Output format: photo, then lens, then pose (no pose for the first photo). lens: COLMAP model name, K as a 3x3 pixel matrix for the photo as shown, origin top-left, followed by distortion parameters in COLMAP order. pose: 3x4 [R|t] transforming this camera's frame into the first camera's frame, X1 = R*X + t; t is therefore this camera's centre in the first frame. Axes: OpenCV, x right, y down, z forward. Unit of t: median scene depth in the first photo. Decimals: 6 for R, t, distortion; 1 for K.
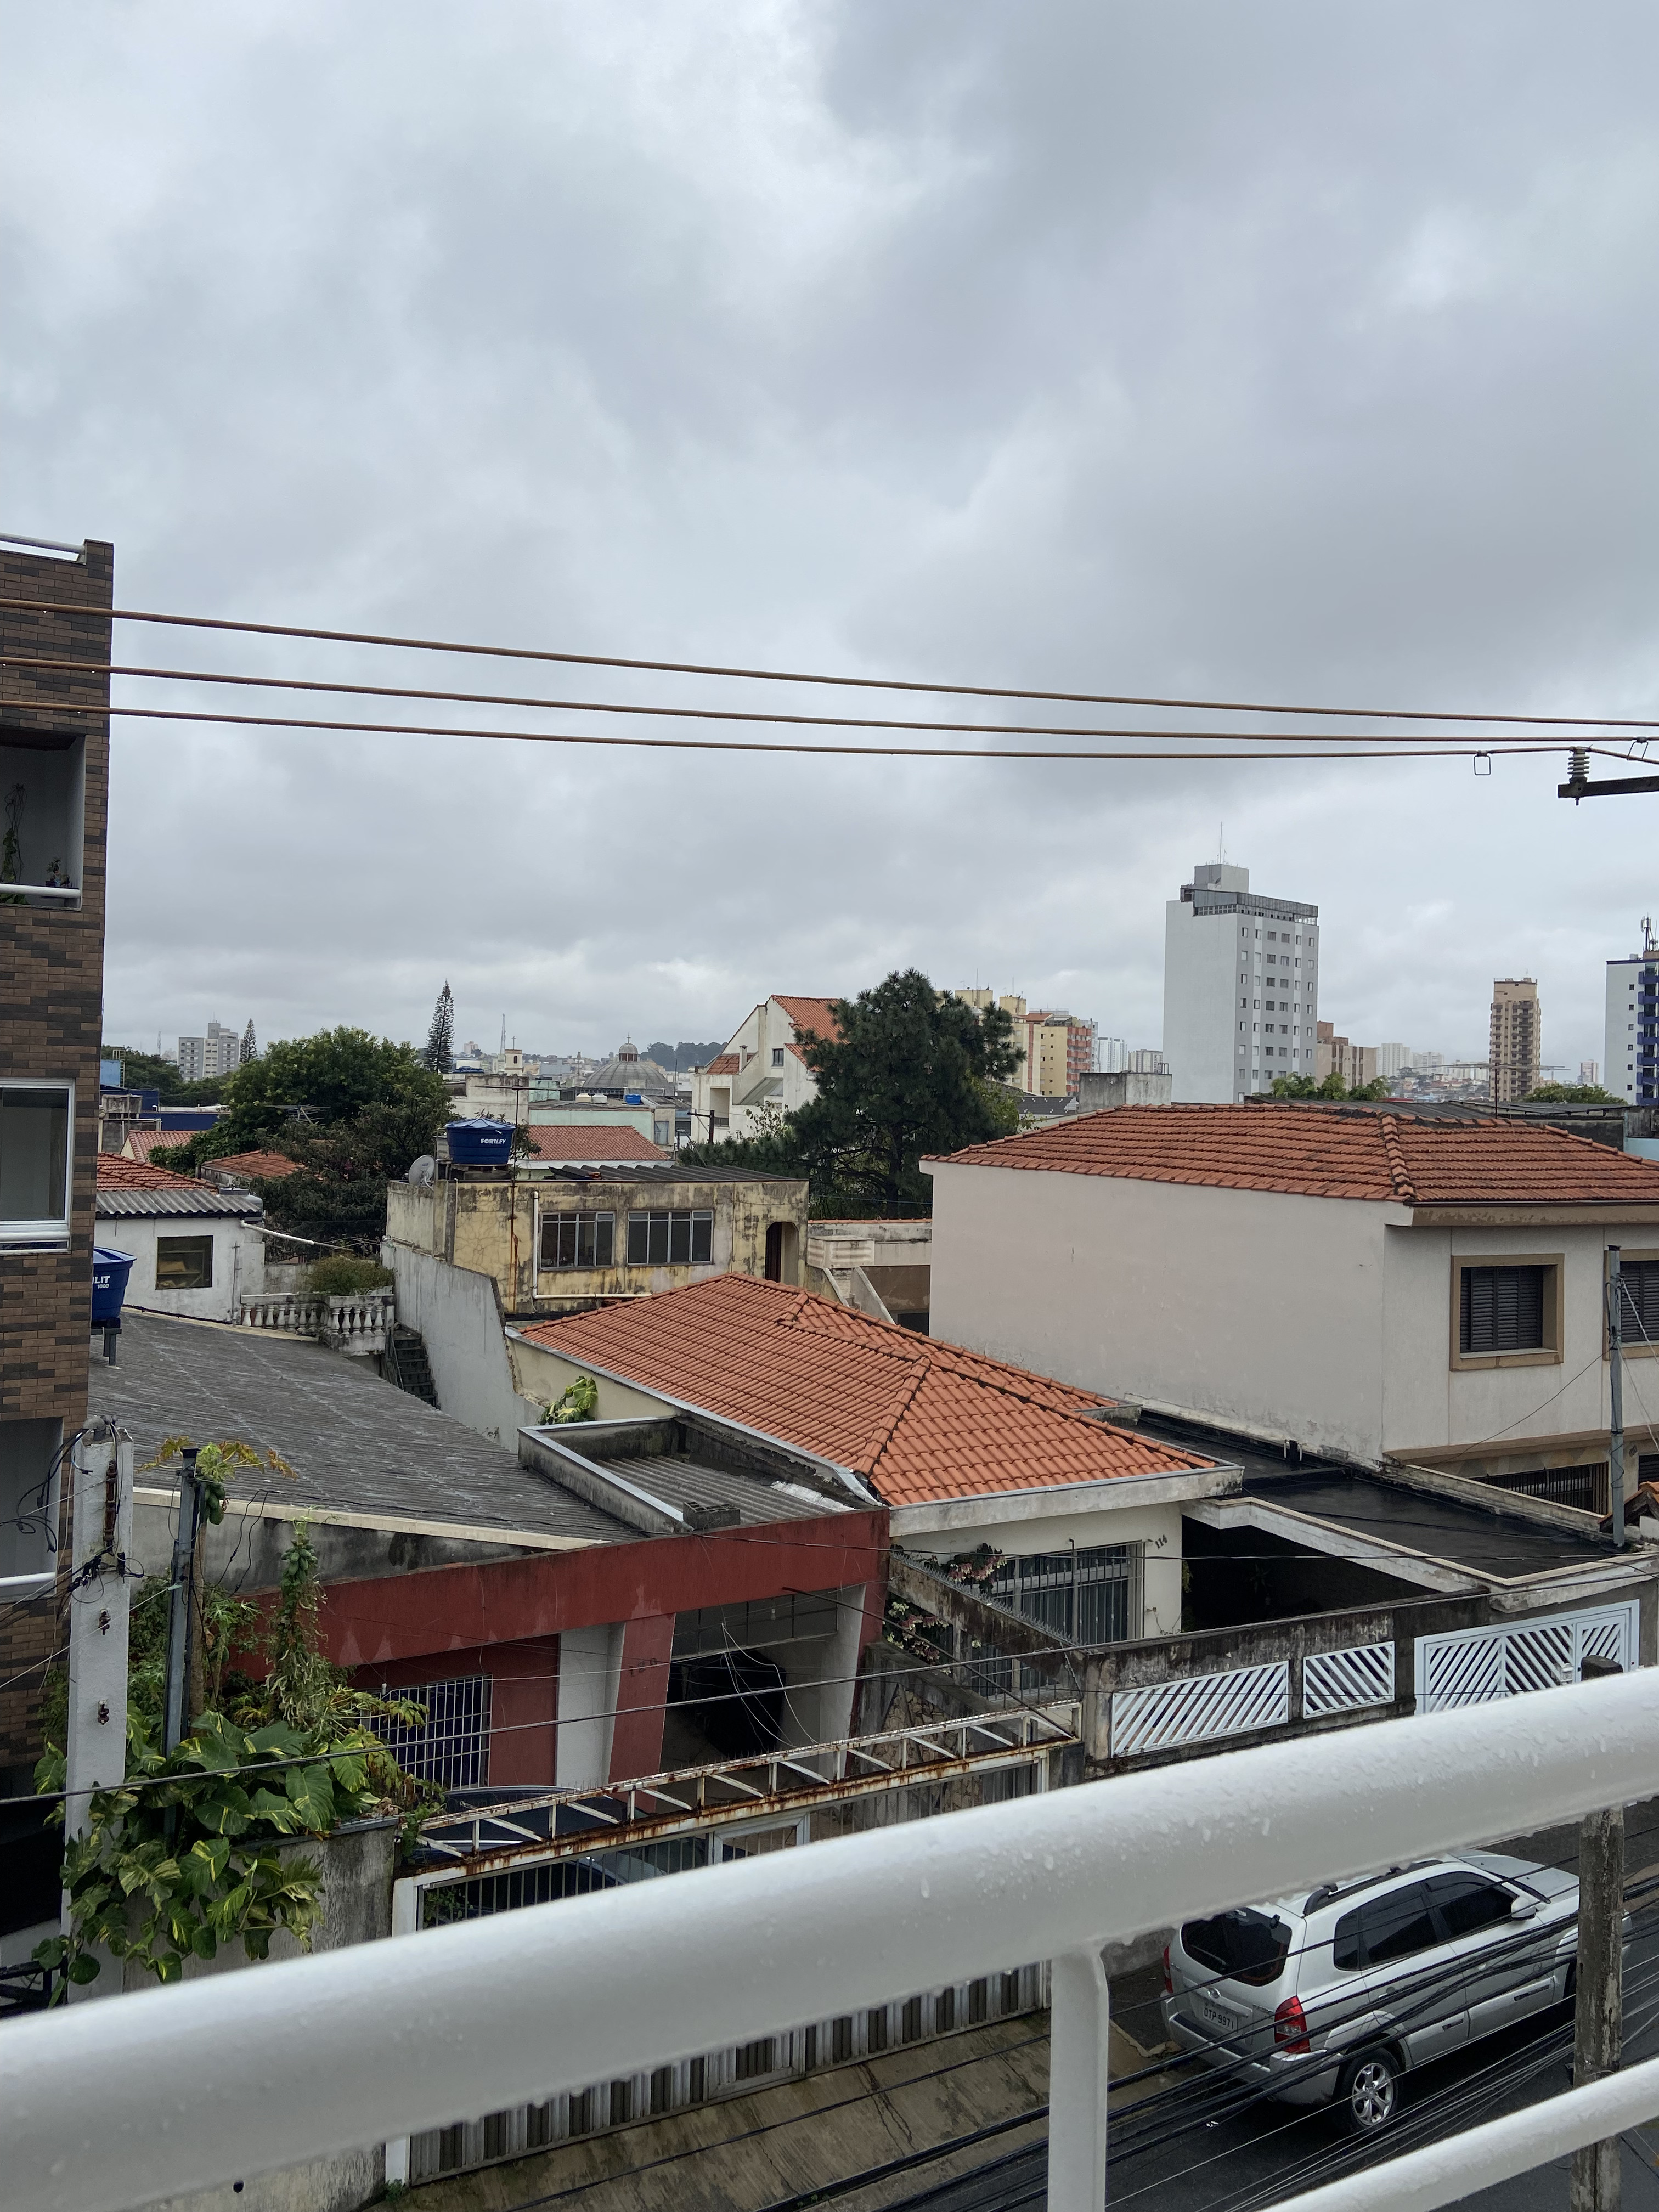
lens RADIAL K [[1675.9, 0, 833.5], [0, 1675.9, 1080.3], [0, 0, 1]] dist [0.124117, -0.152909]
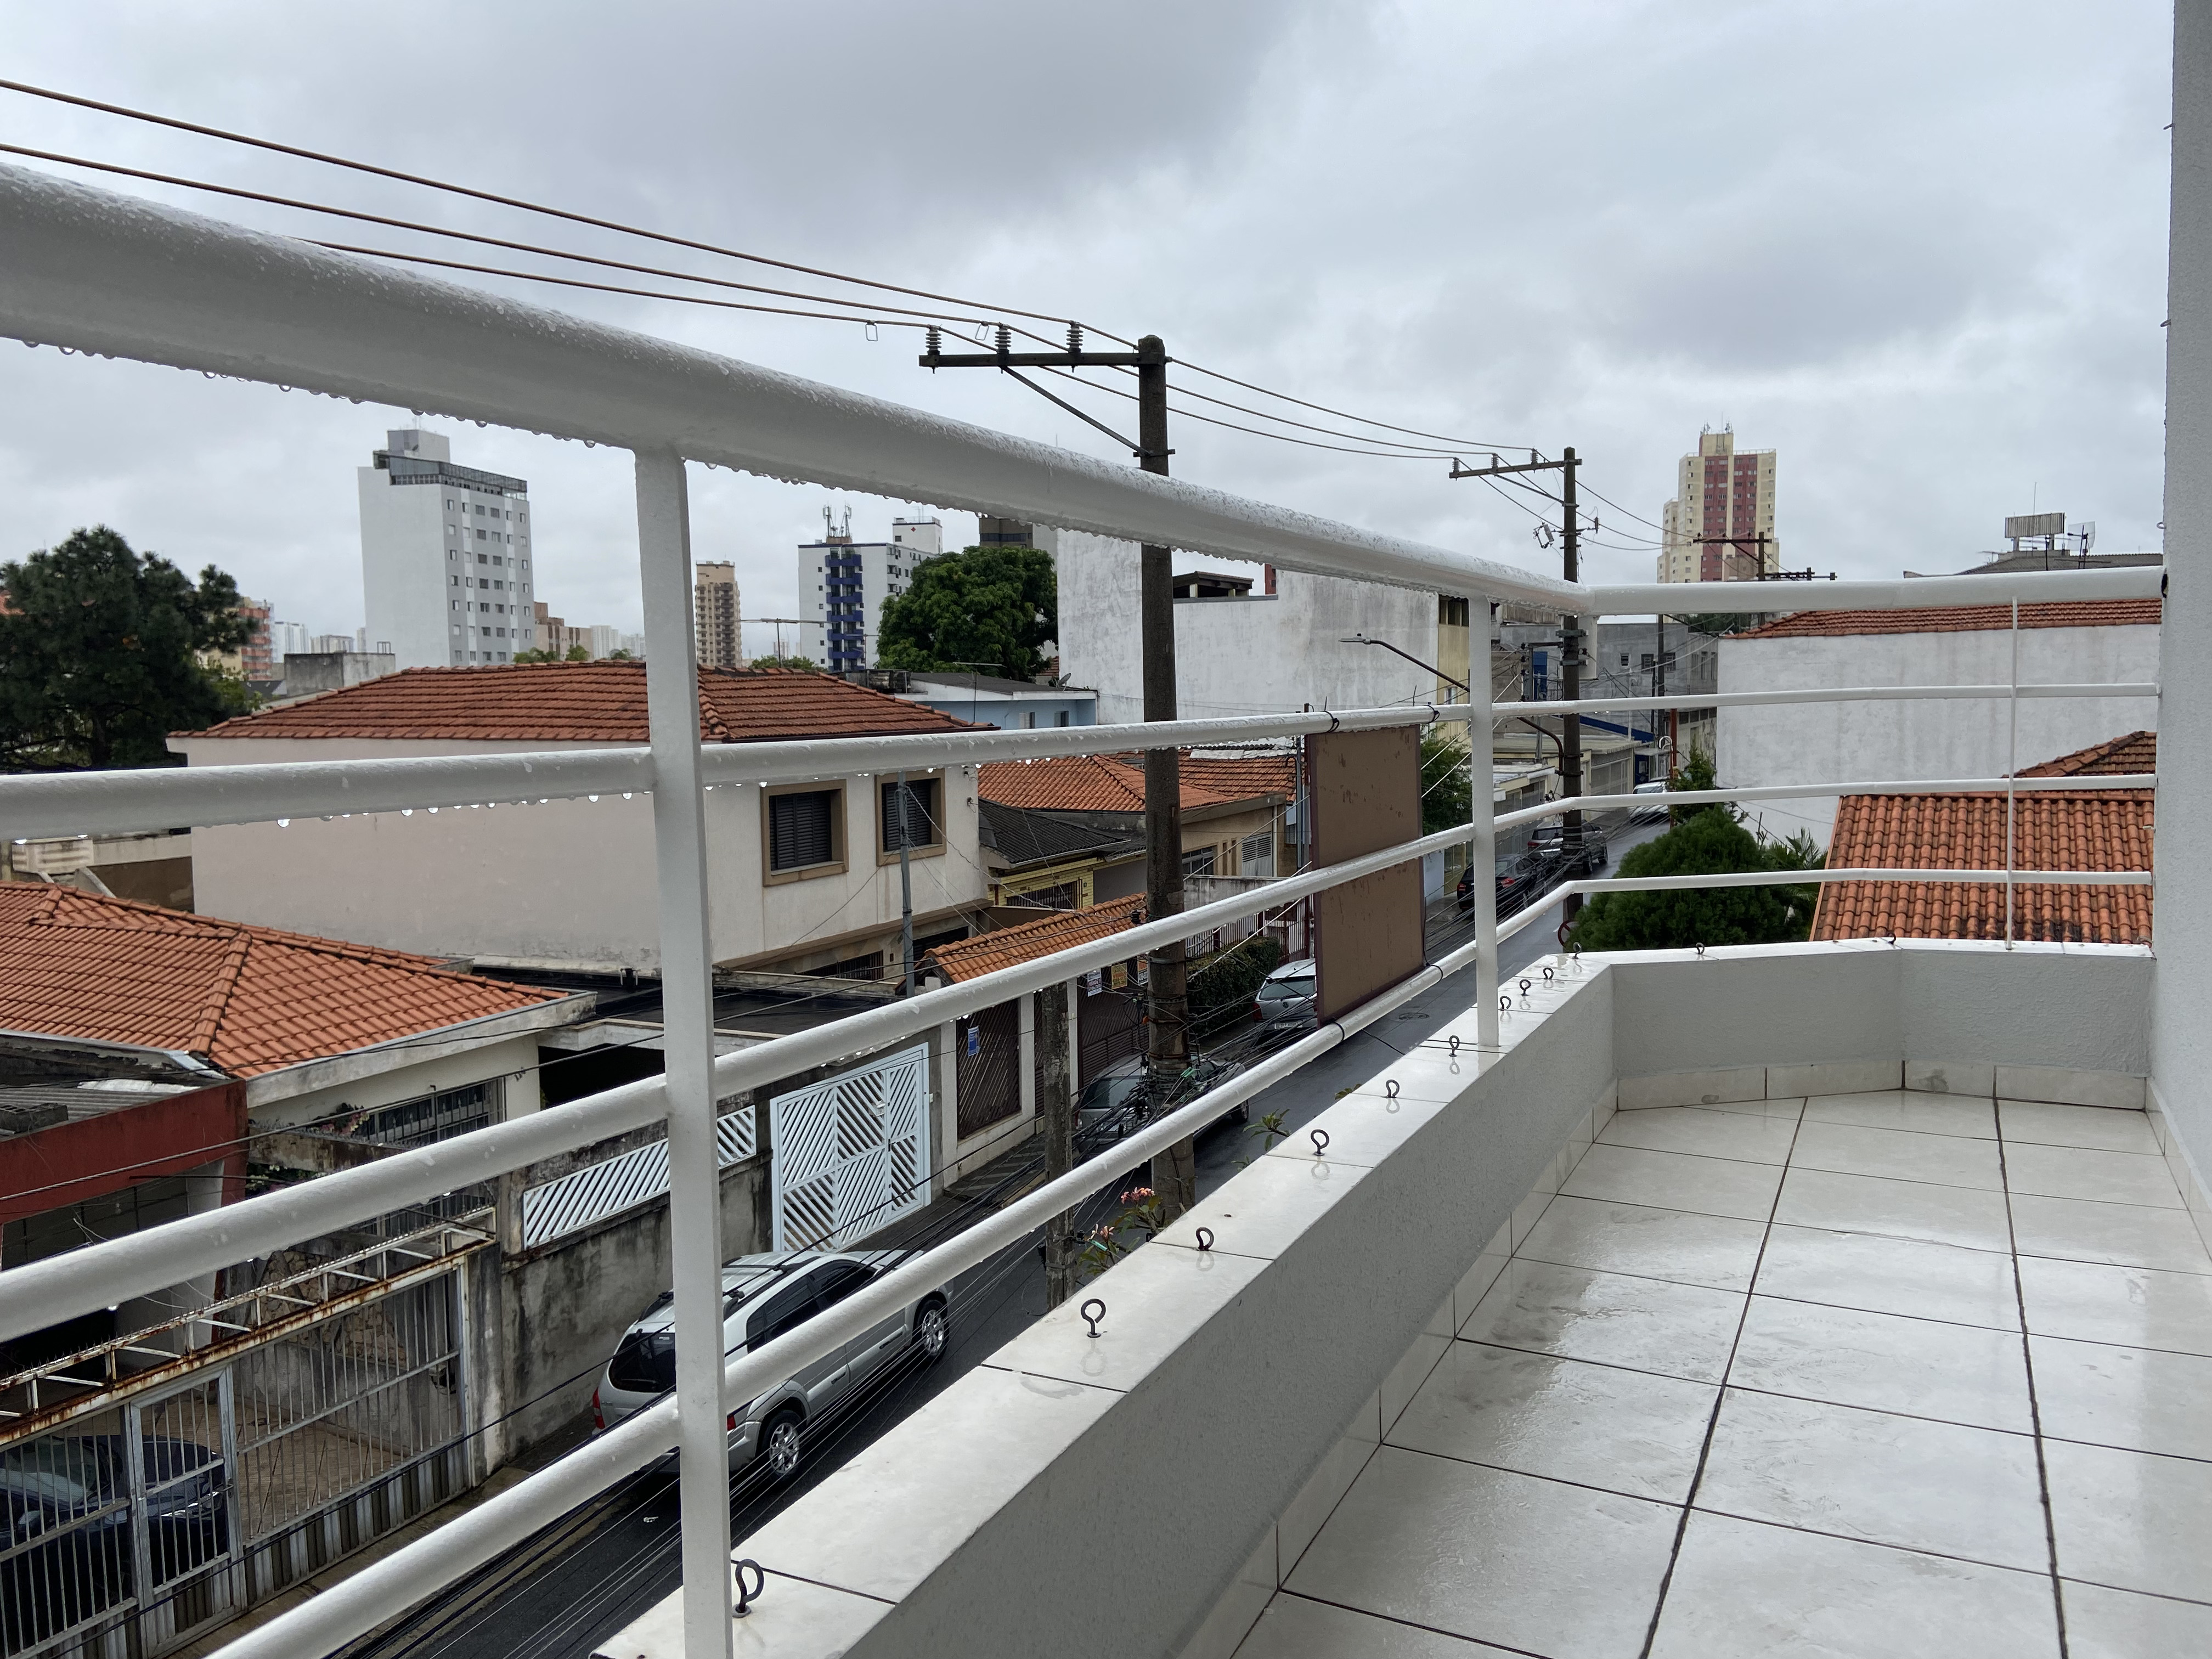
lens RADIAL K [[1675.9, 0, 1106.0], [0, 1675.9, 829.5], [0, 0, 1]] dist [0.124117, -0.152909]
pose [[0.819726, -0.083021, 0.566707, -0.092163], [0.027973, 0.994061, 0.105165, 0.021532], [-0.572072, -0.070354, 0.817180, -0.054351]]
